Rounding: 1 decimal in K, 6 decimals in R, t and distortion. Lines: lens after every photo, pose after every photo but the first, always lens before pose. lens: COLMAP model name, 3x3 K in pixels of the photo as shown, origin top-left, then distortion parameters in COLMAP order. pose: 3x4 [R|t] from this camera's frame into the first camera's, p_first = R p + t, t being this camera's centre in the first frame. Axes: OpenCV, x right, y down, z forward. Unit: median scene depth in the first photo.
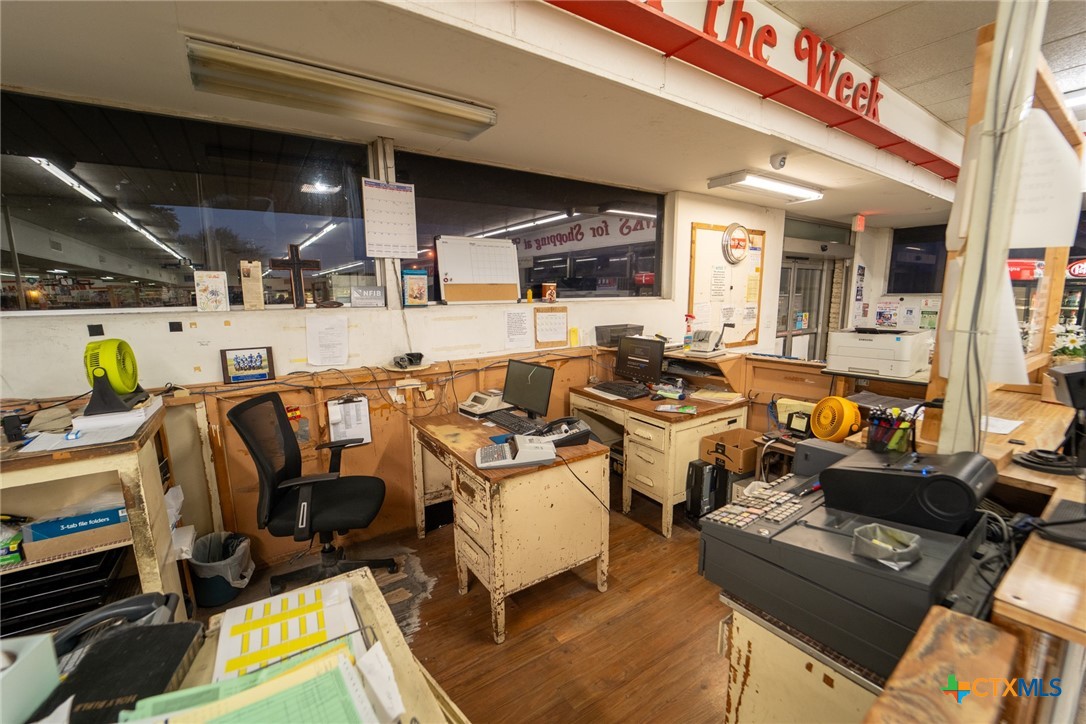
lens RADIAL K [[443.0, 0, 541.5], [0, 443.0, 369.5], [0, 0, 1]] dist [-0.021525, -0.000125]
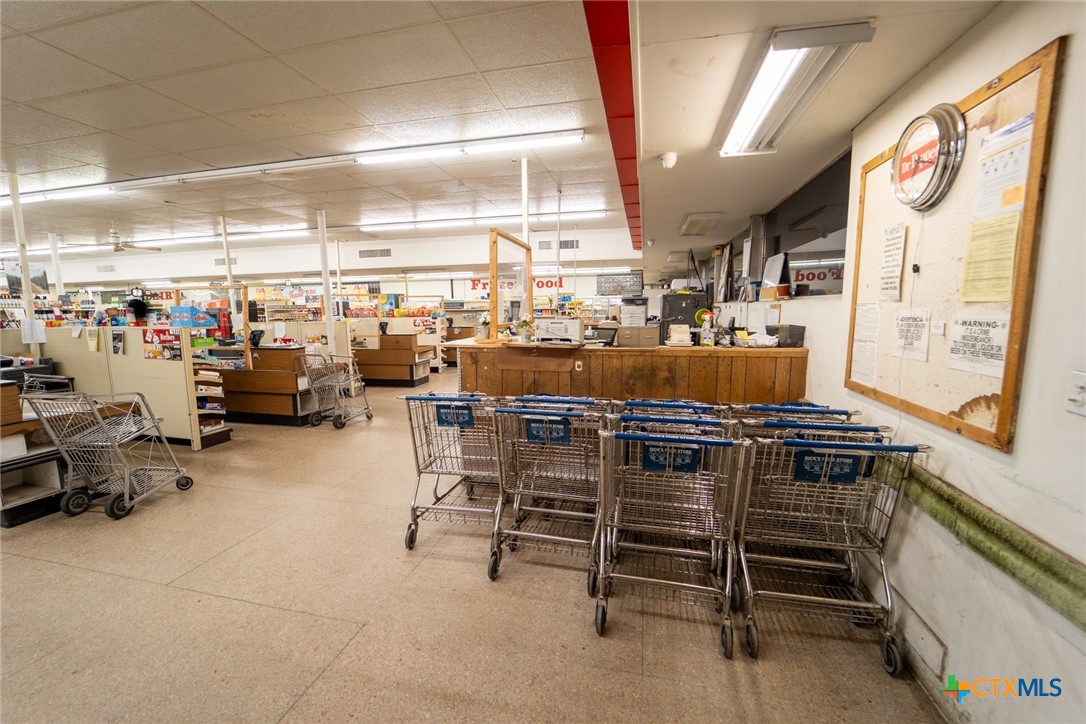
lens RADIAL K [[443.0, 0, 537.0], [0, 443.0, 368.7], [0, 0, 1]] dist [-0.021525, -0.000125]
pose [[-0.730864, 0.111627, -0.673333, 1.320519], [-0.096481, 0.959732, 0.263831, -0.228328], [0.675670, 0.257788, -0.690663, 1.439422]]
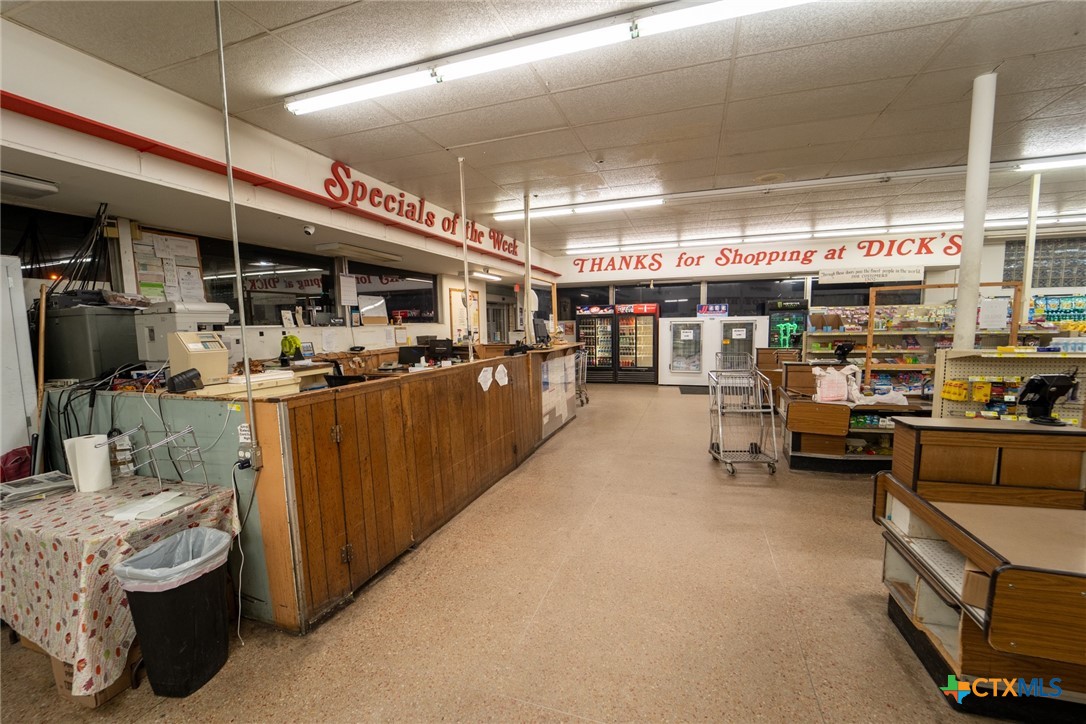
lens RADIAL K [[443.0, 0, 543.3], [0, 443.0, 367.5], [0, 0, 1]] dist [-0.021525, -0.000125]
pose [[0.796218, -0.065479, 0.601456, -0.743431], [0.111613, 0.992960, -0.039653, 0.222977], [-0.594625, 0.098703, 0.797921, -1.146506]]
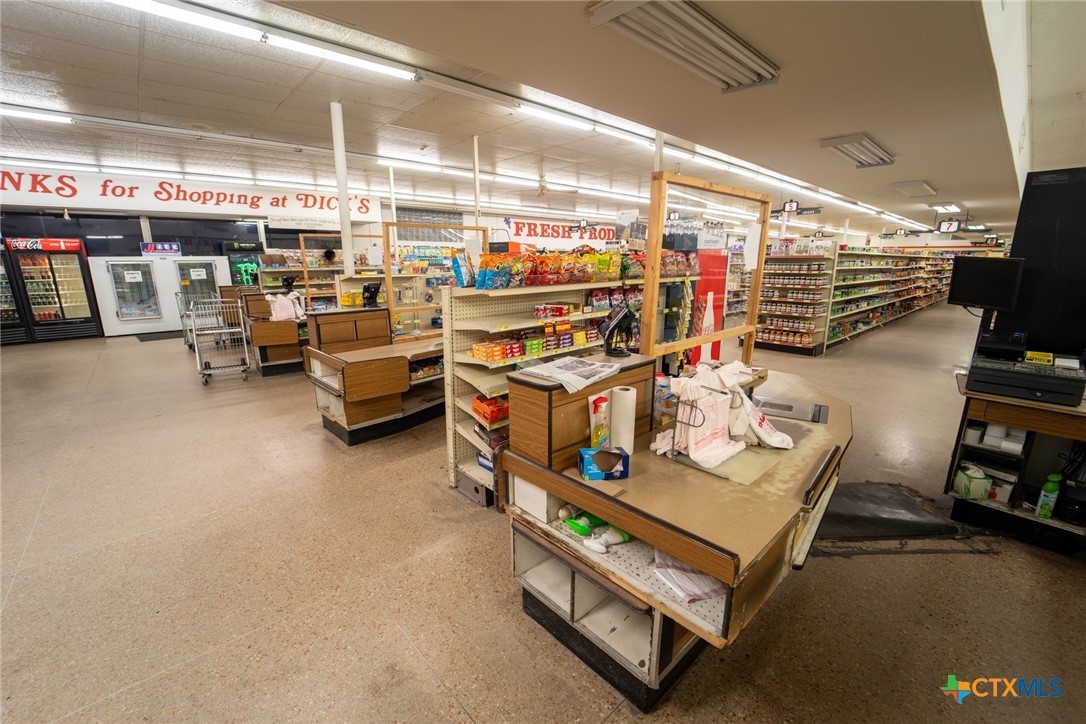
lens RADIAL K [[443.0, 0, 537.4], [0, 443.0, 371.7], [0, 0, 1]] dist [-0.021525, -0.000125]
pose [[-0.137964, -0.229360, 0.963515, -1.396625], [0.168743, 0.953151, 0.251055, 0.338329], [-0.975957, 0.197223, -0.092797, -1.526774]]
